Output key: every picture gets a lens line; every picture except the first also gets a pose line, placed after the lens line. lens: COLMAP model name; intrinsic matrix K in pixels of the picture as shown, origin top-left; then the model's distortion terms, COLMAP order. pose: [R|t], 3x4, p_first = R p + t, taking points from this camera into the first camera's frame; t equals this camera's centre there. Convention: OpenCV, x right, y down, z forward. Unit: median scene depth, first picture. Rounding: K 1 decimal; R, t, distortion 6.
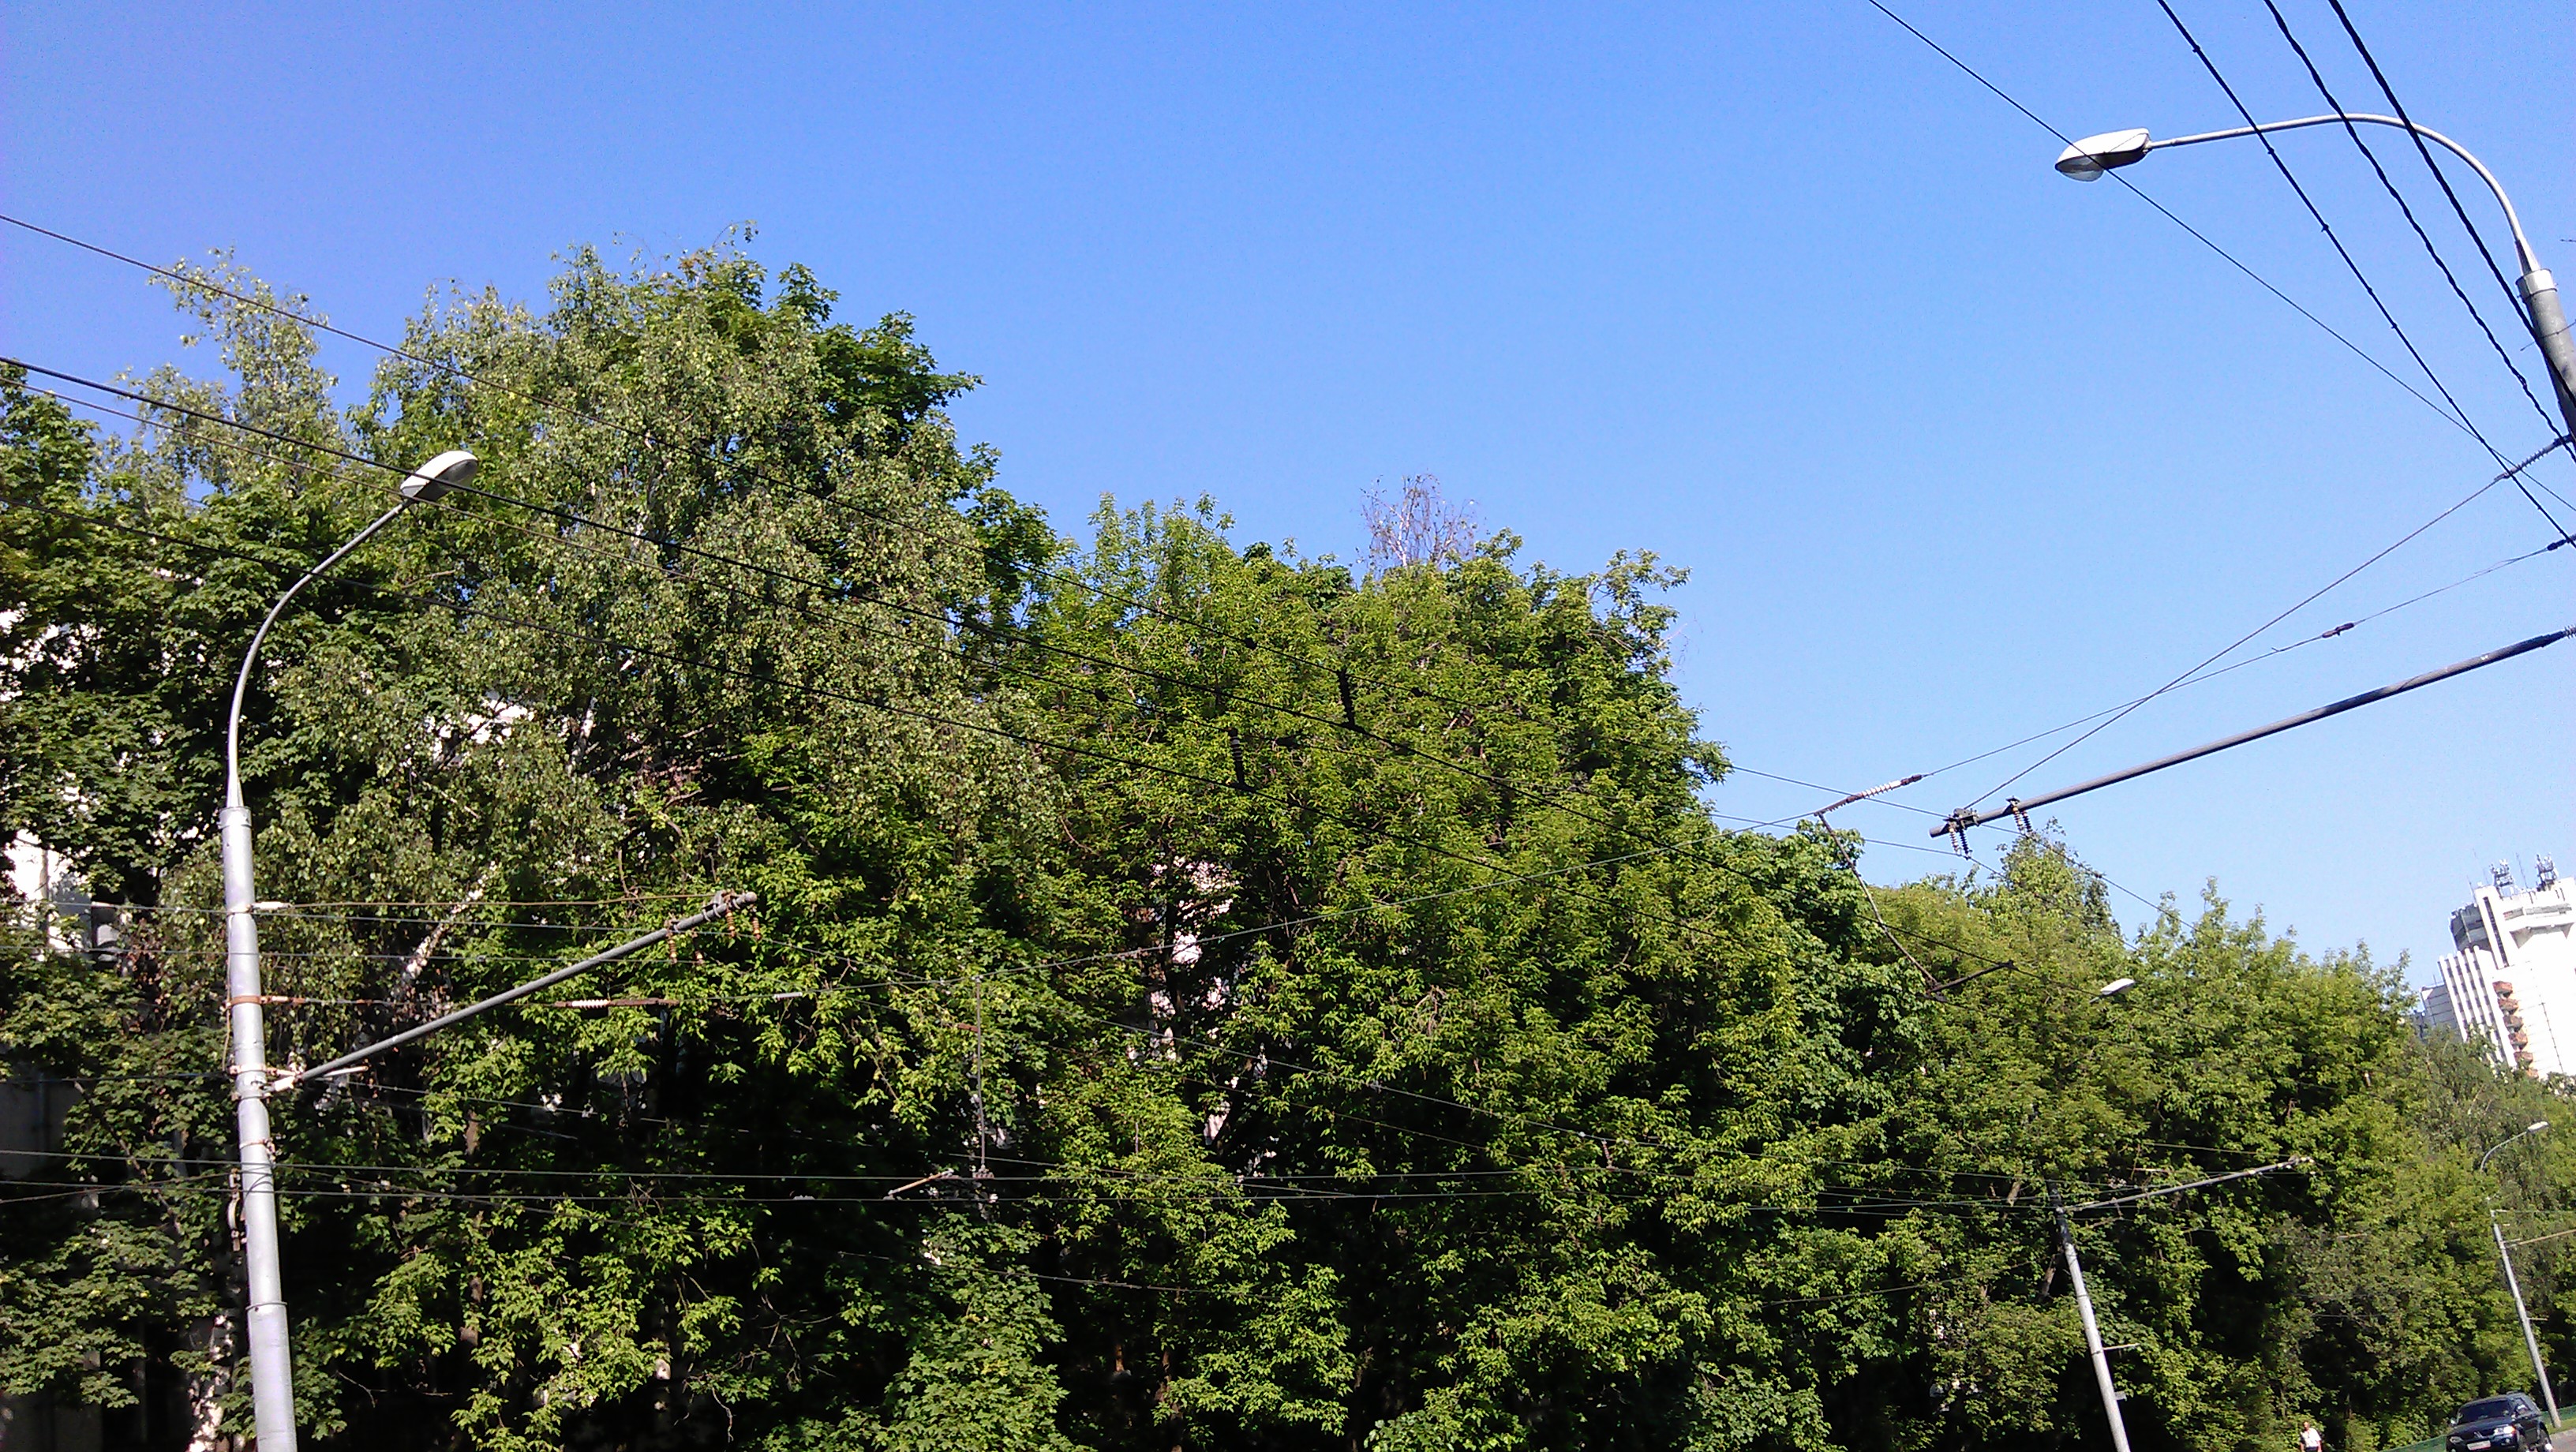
lens RADIAL K [[2599.8, 0, 1288.0], [0, 2599.8, 726.0], [0, 0, 1]] dist [0.099184, -0.411468]
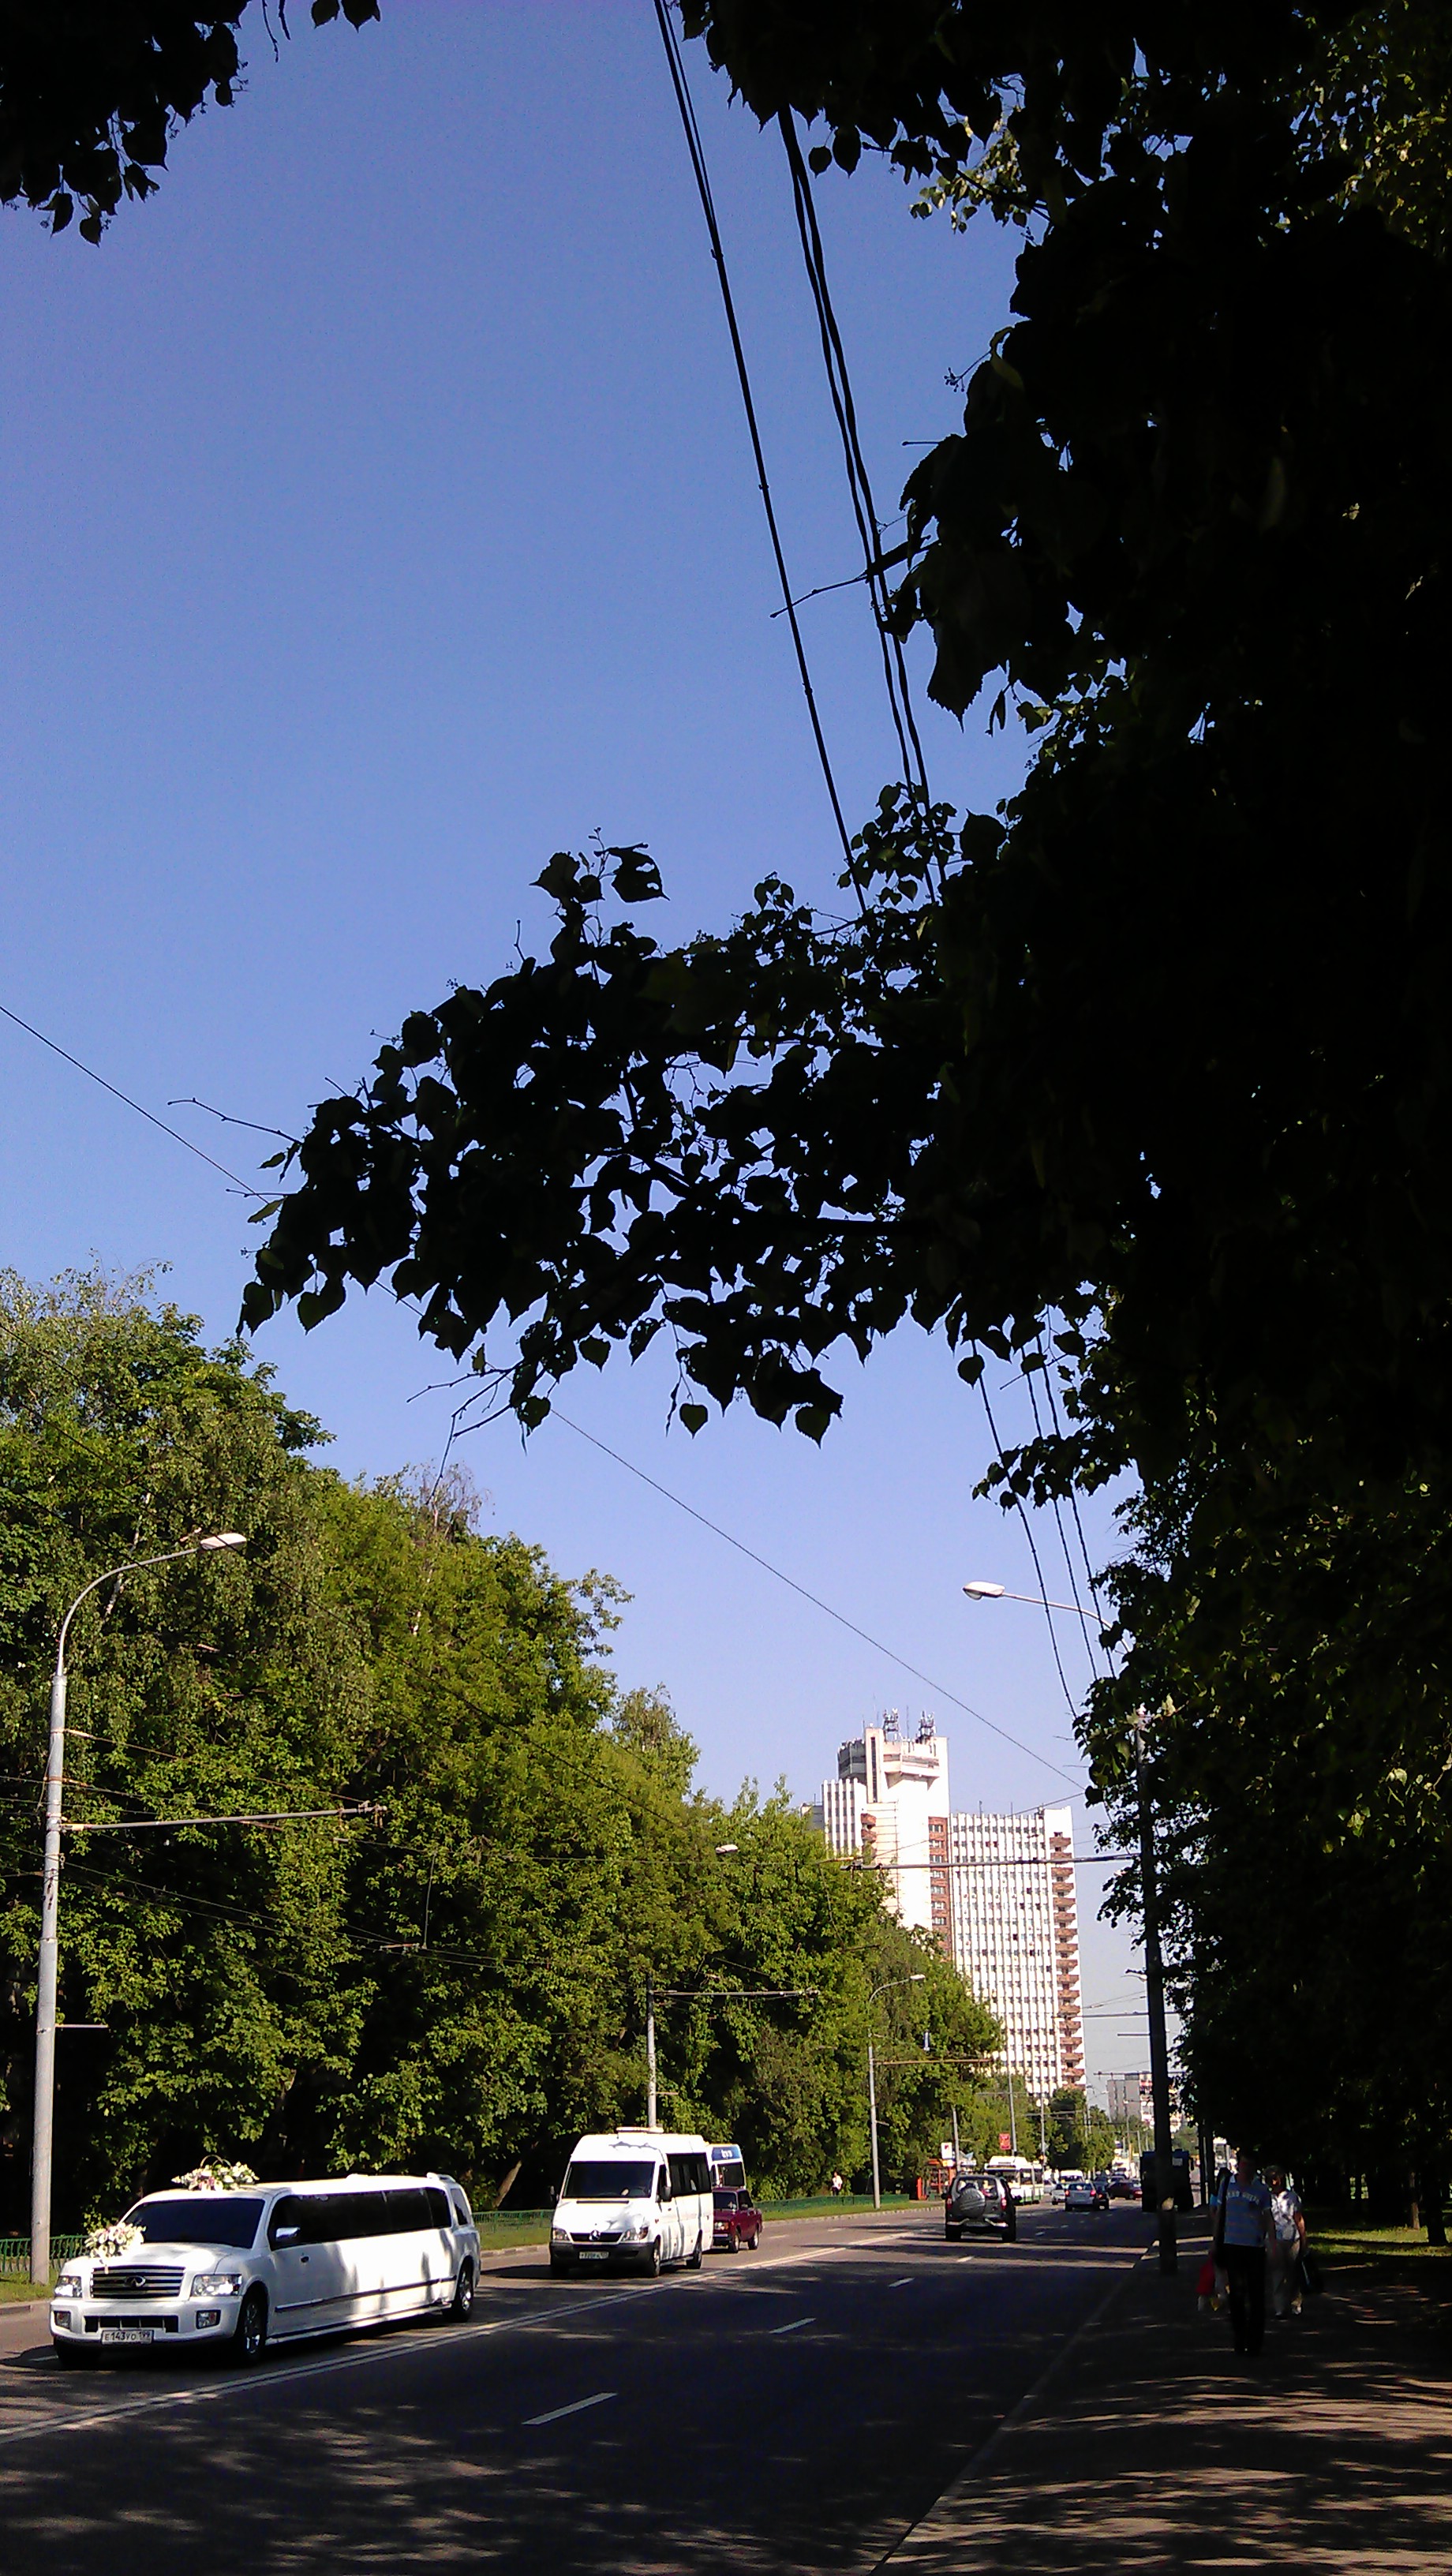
lens RADIAL K [[2599.8, 0, 732.0], [0, 2599.8, 1281.4], [0, 0, 1]] dist [0.099184, -0.411468]
pose [[0.900764, 0.276430, 0.334979, -0.249977], [-0.262559, 0.960986, -0.086996, -0.077085], [-0.345958, -0.009588, 0.938201, -0.361454]]
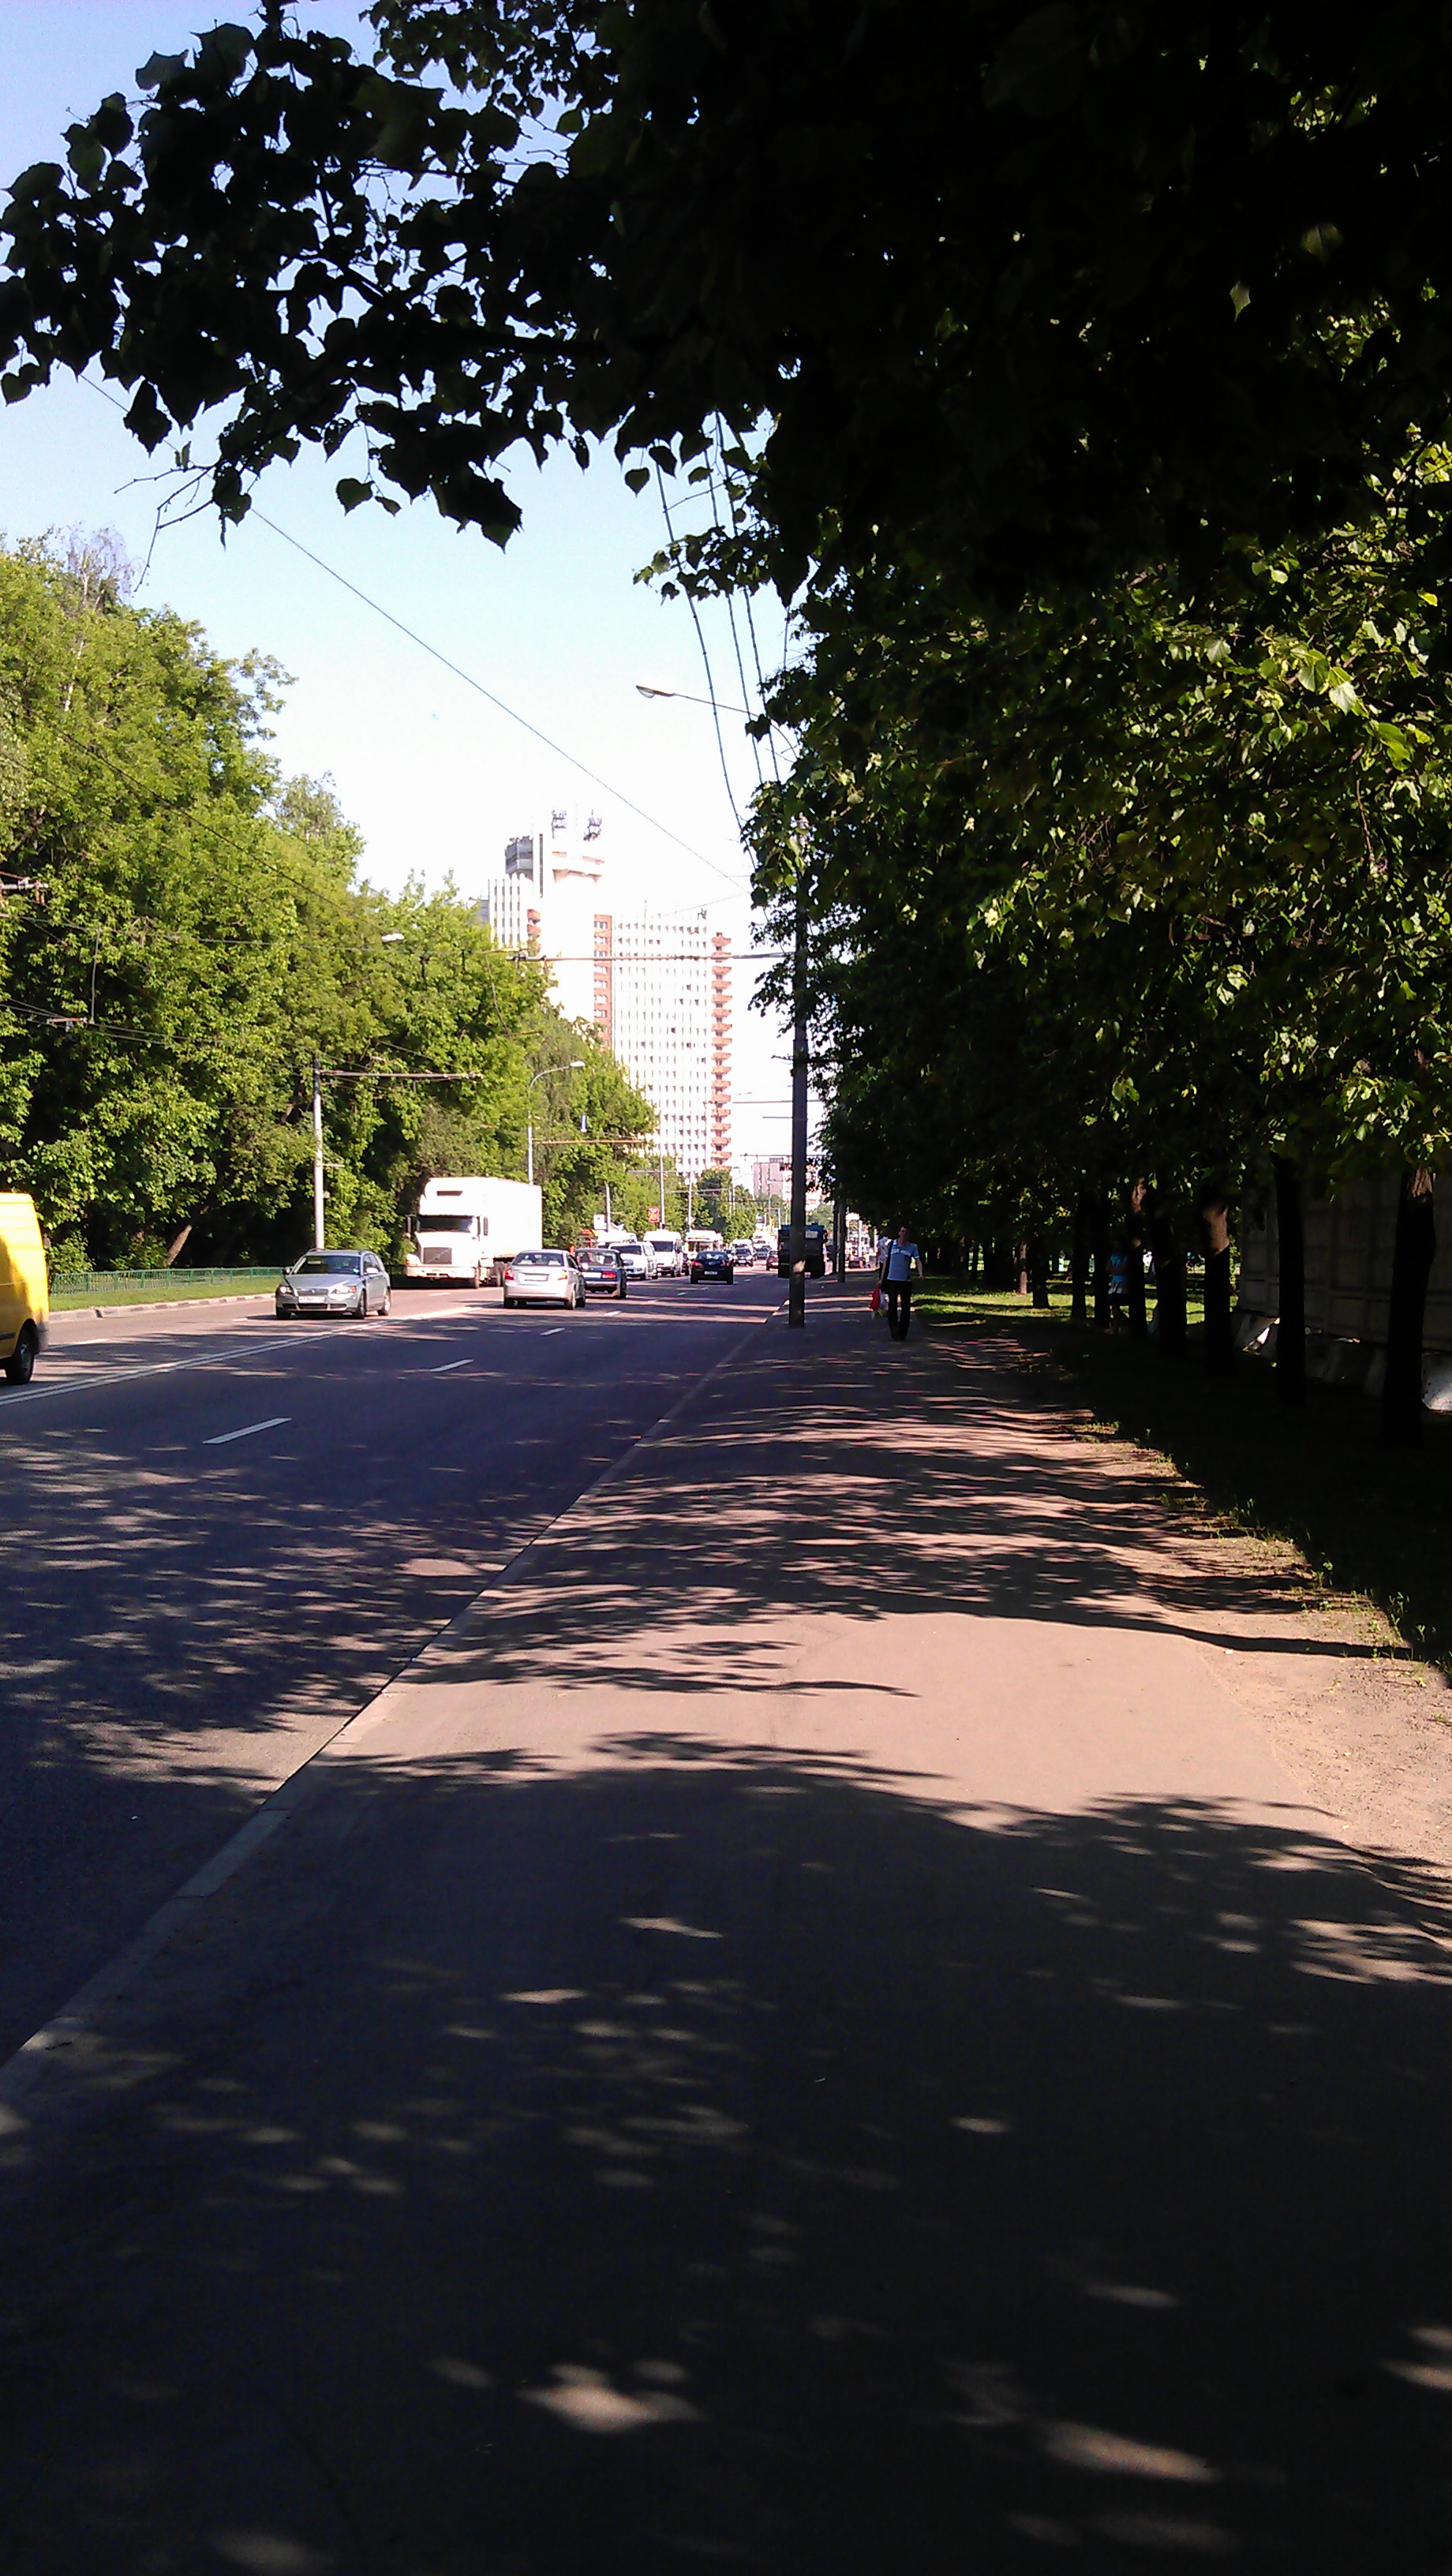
lens RADIAL K [[2599.8, 0, 732.0], [0, 2599.8, 1281.4], [0, 0, 1]] dist [0.099184, -0.411468]
pose [[0.839171, 0.156811, 0.520771, -0.253350], [-0.301145, 0.931319, 0.204832, -0.077293], [-0.452884, -0.328717, 0.828759, -0.368909]]
